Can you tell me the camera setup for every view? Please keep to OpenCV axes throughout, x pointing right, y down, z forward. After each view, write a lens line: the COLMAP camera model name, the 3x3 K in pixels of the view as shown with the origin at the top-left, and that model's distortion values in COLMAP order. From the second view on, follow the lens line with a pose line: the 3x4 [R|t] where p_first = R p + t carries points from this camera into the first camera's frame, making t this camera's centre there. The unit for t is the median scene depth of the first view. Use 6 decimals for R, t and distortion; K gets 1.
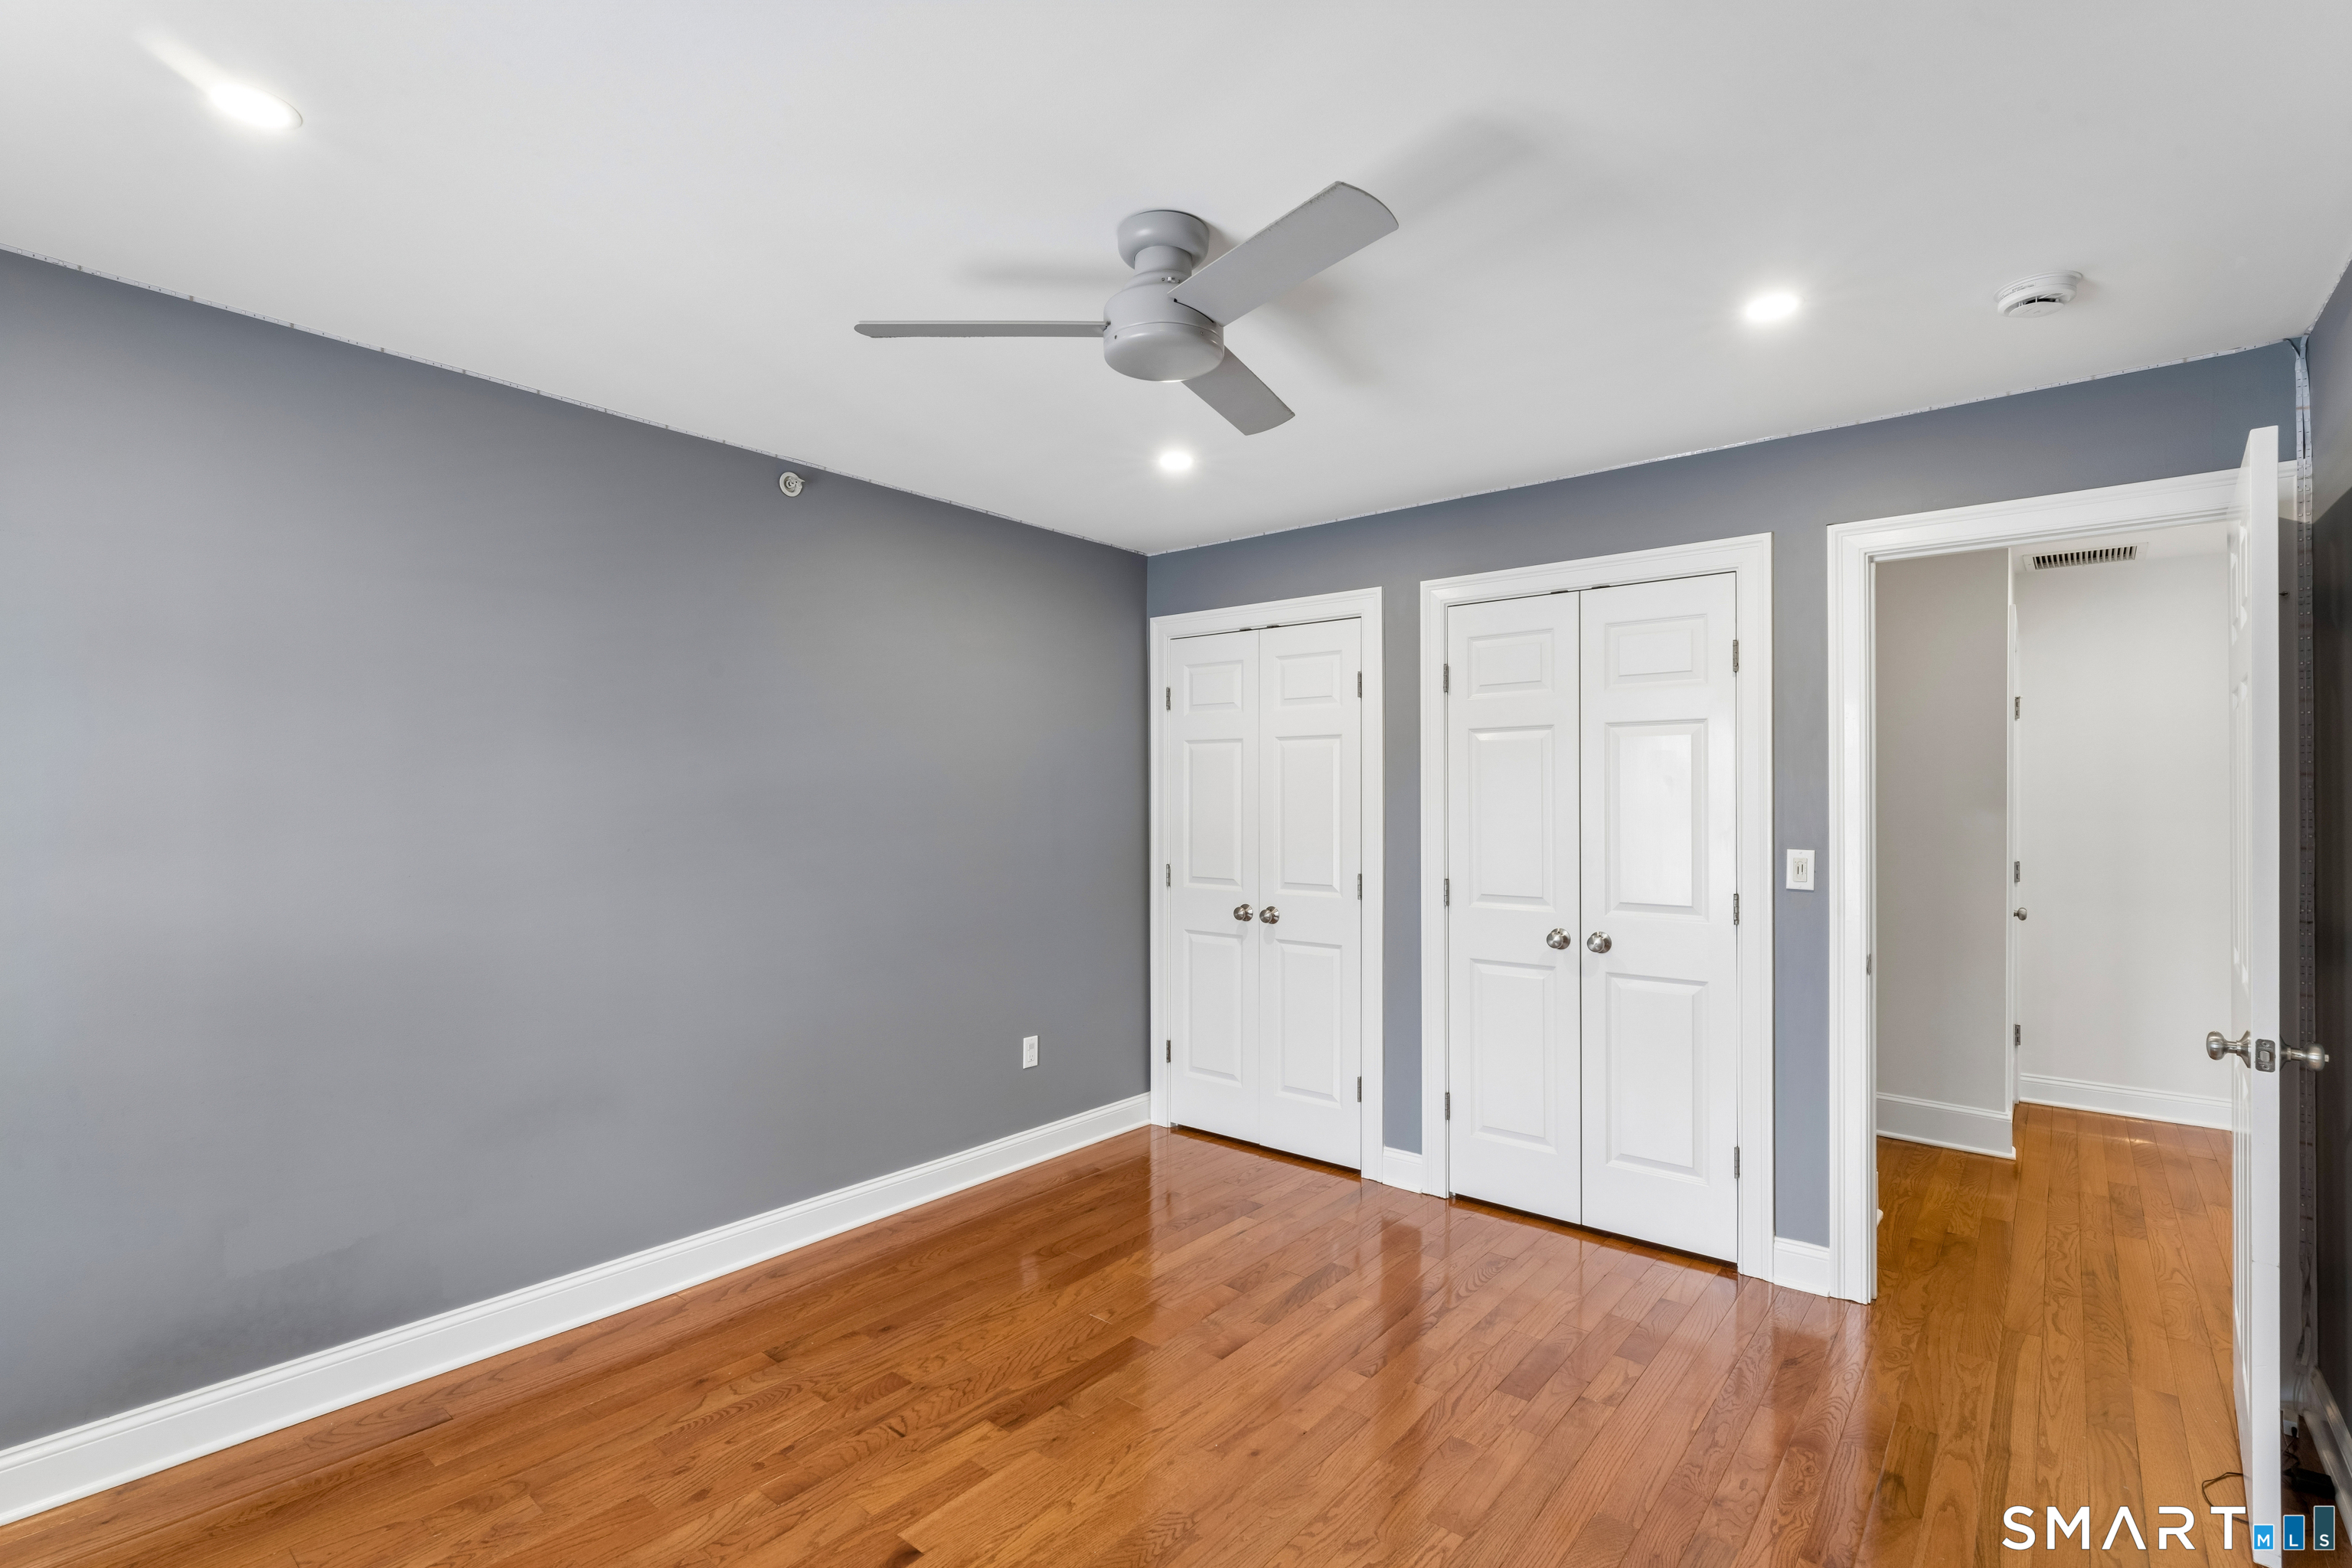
lens RADIAL K [[1076.4, 0, 1179.7], [0, 1076.4, 779.3], [0, 0, 1]] dist [-0.002192, 0.000466]
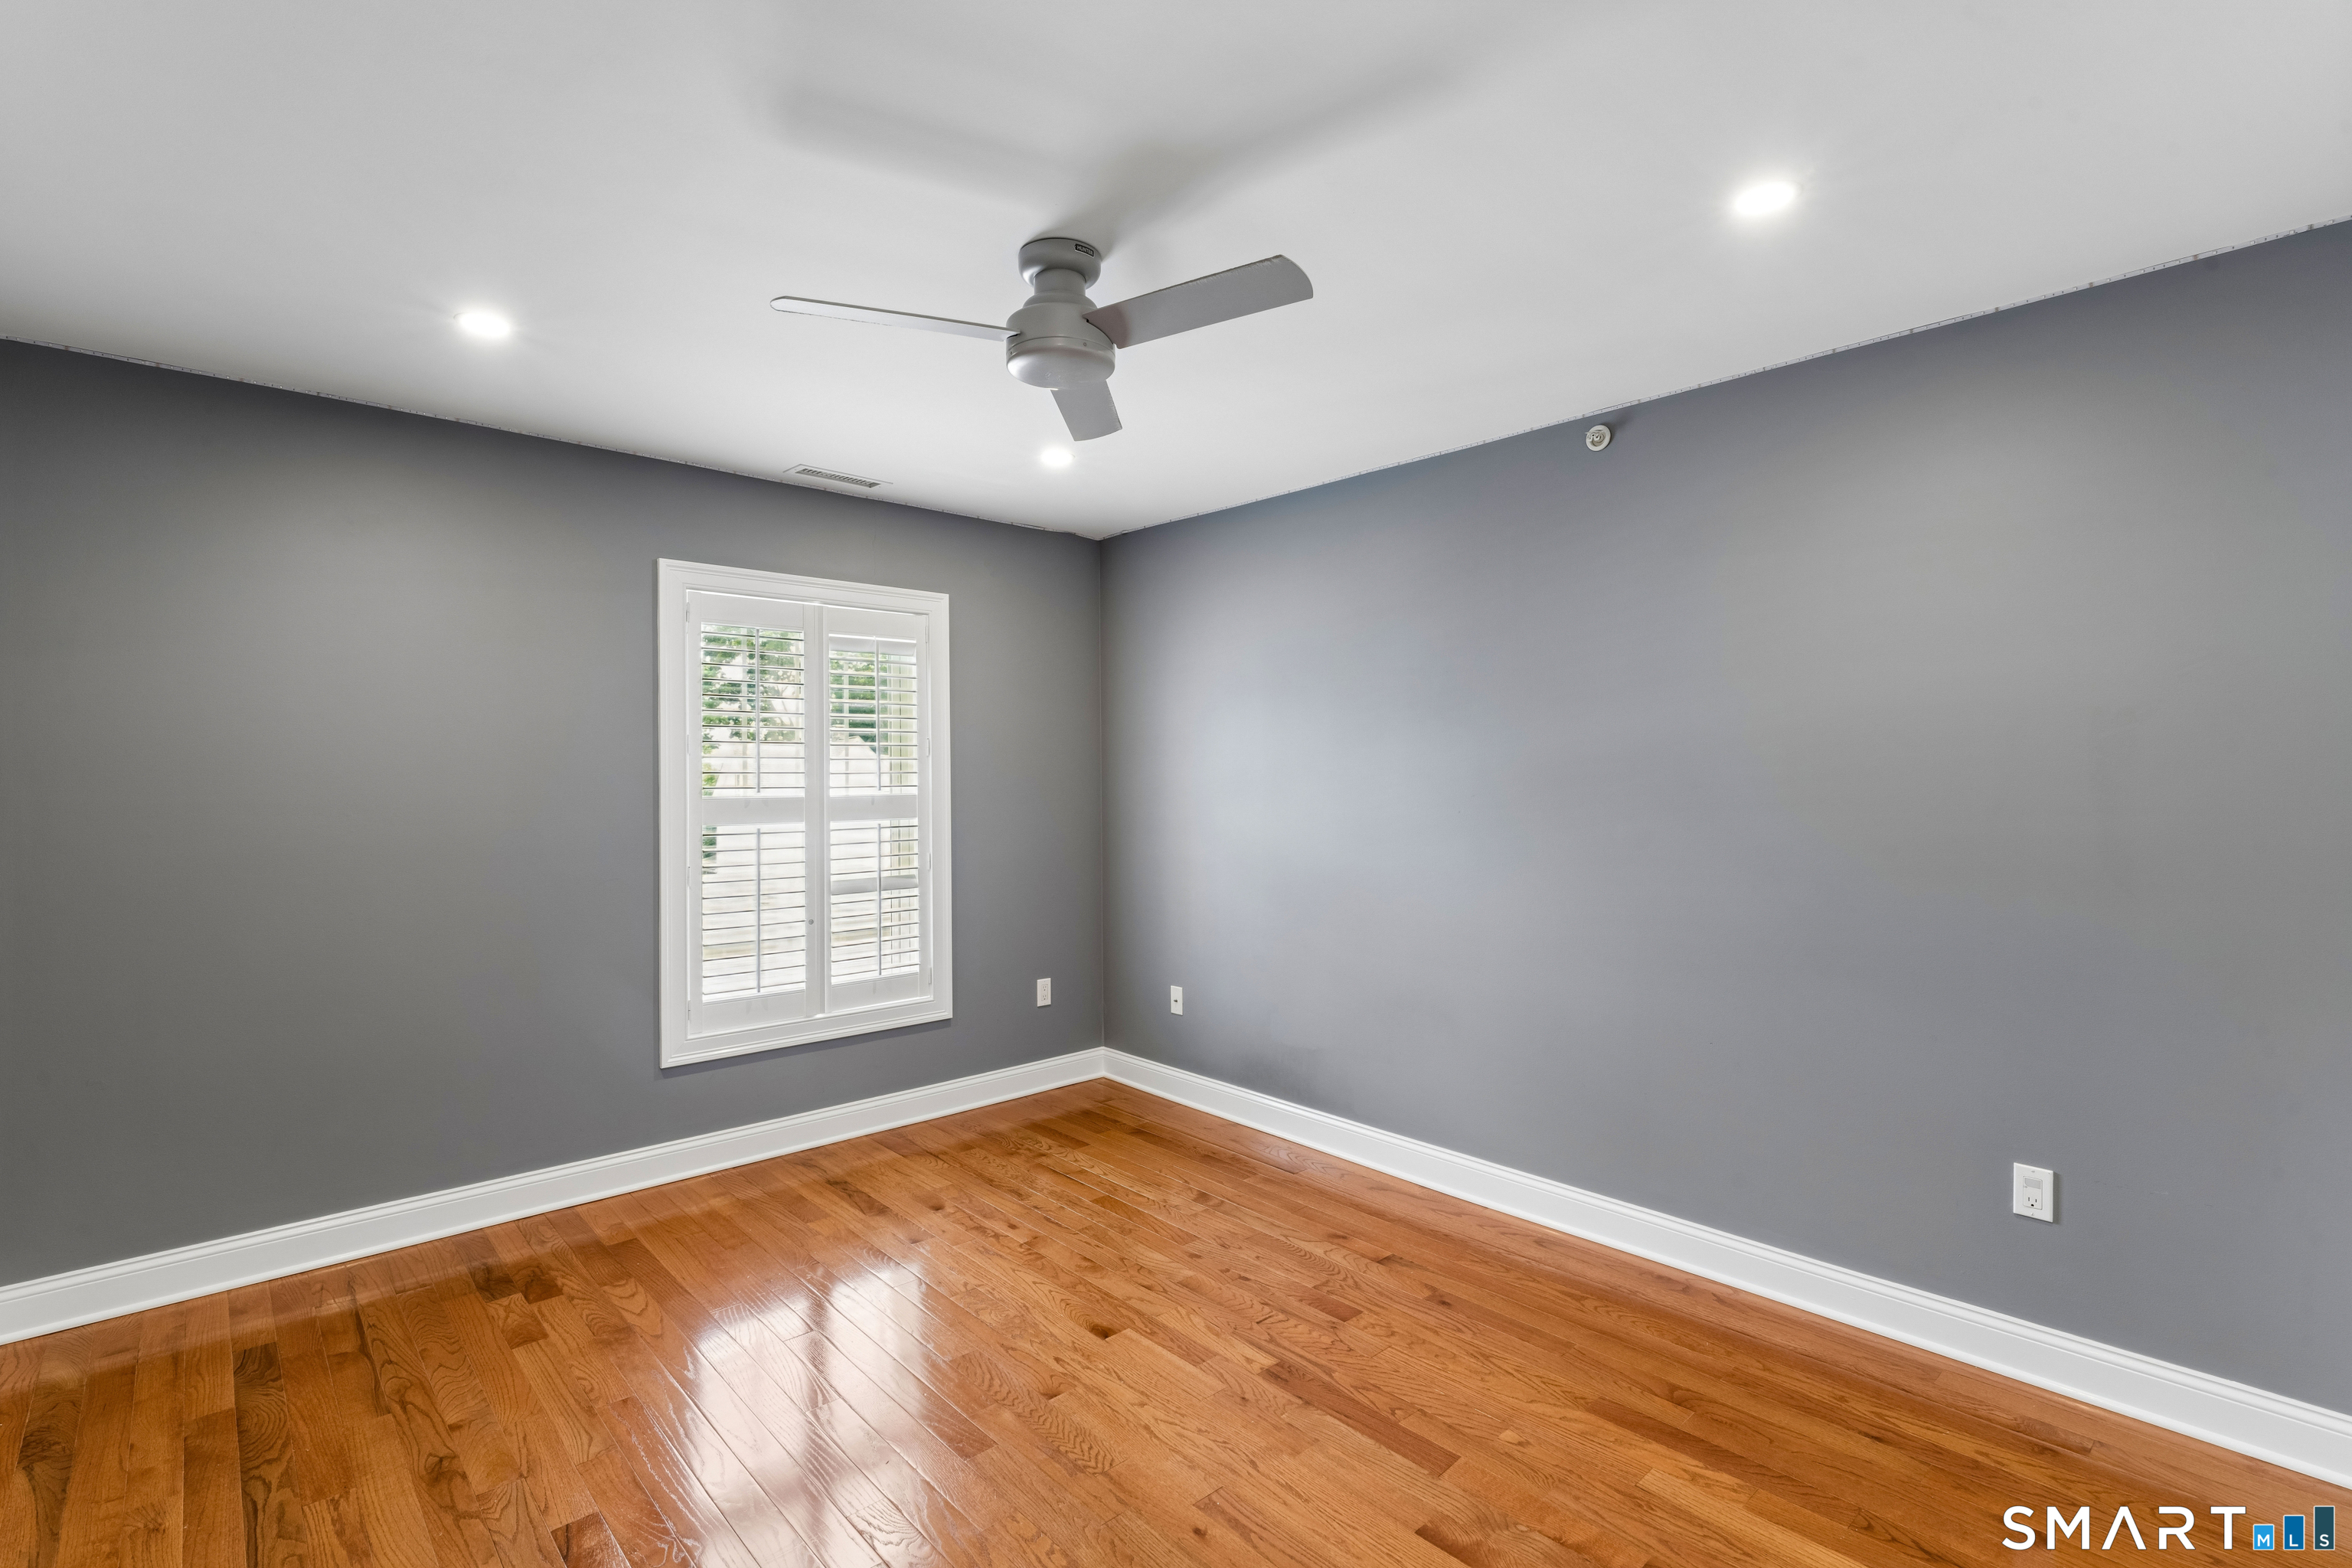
lens RADIAL K [[1076.4, 0, 1179.7], [0, 1076.4, 779.3], [0, 0, 1]] dist [-0.002192, 0.000466]
pose [[-0.139053, 0.002179, -0.990283, 0.810587], [0.023808, 0.999716, -0.001143, 0.022559], [0.989999, -0.023736, -0.139065, 0.983386]]
